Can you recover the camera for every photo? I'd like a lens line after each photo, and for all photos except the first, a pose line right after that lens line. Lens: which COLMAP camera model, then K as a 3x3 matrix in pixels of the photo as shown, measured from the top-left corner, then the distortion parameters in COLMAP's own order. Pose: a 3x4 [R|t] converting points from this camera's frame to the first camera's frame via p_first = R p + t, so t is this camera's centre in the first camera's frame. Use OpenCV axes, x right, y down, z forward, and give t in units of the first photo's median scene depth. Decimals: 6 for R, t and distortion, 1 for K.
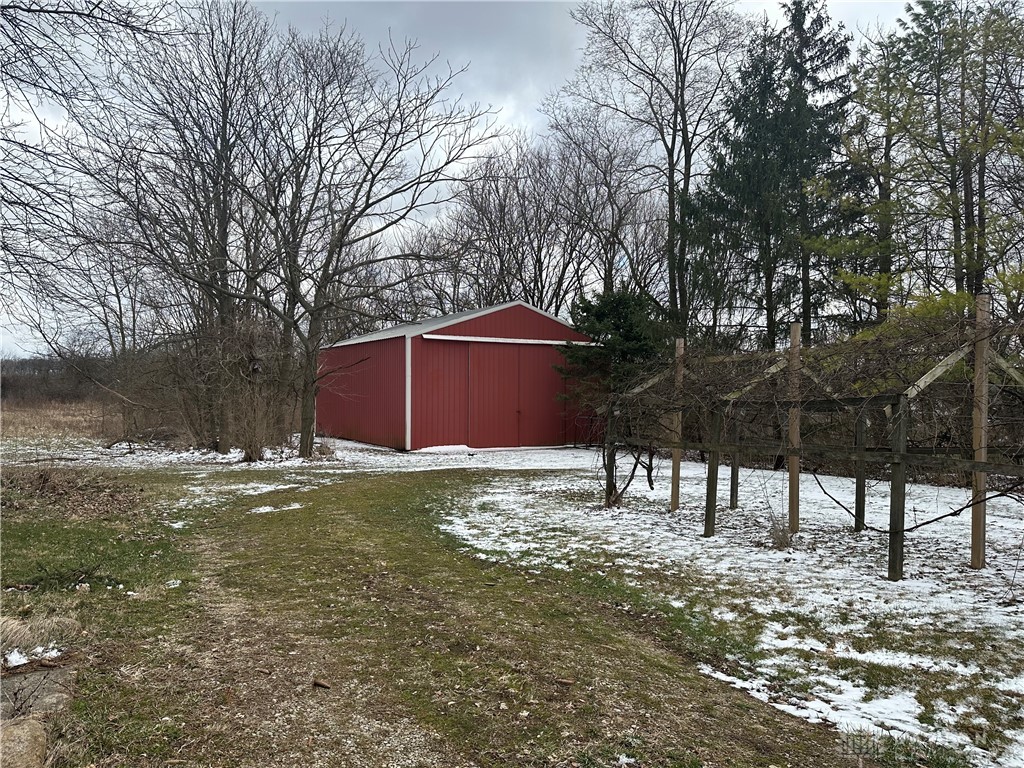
lens RADIAL K [[719.9, 0, 512.0], [0, 719.9, 384.0], [0, 0, 1]] dist [-0.004860, -0.001011]
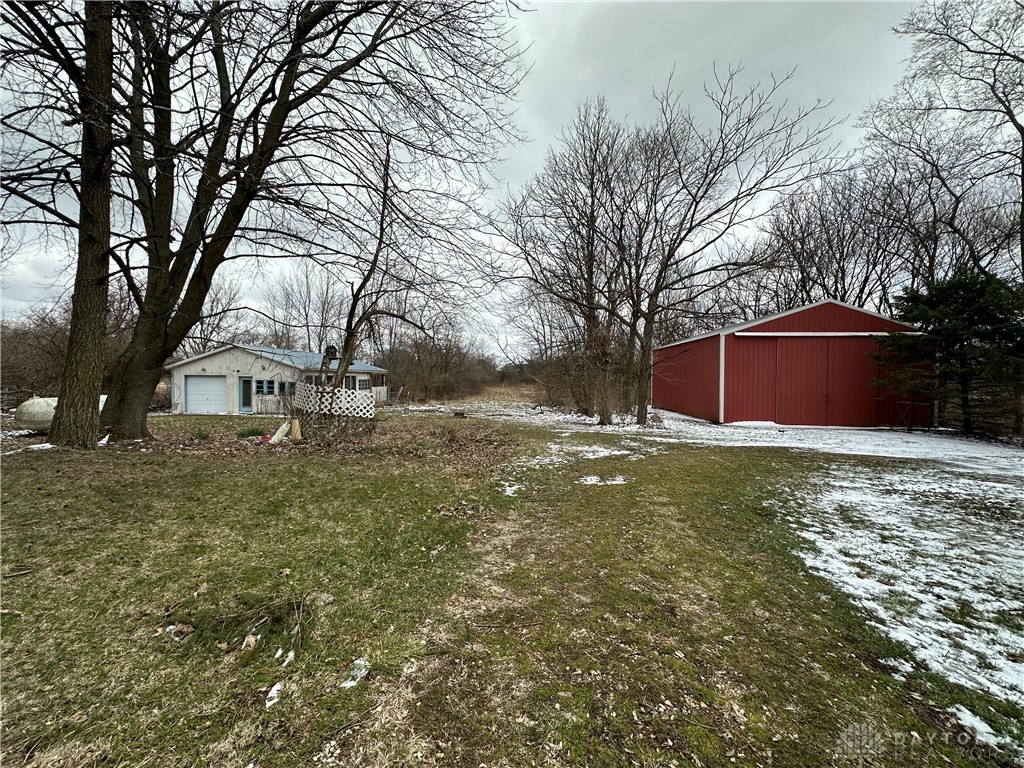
lens RADIAL K [[434.5, 0, 529.8], [0, 434.5, 380.0], [0, 0, 1]] dist [0.016295, -0.000009]
pose [[0.855162, 0.009158, -0.518280, -0.038726], [-0.002763, 0.999910, 0.013110, 0.006953], [0.518354, -0.009779, 0.855110, 0.178038]]
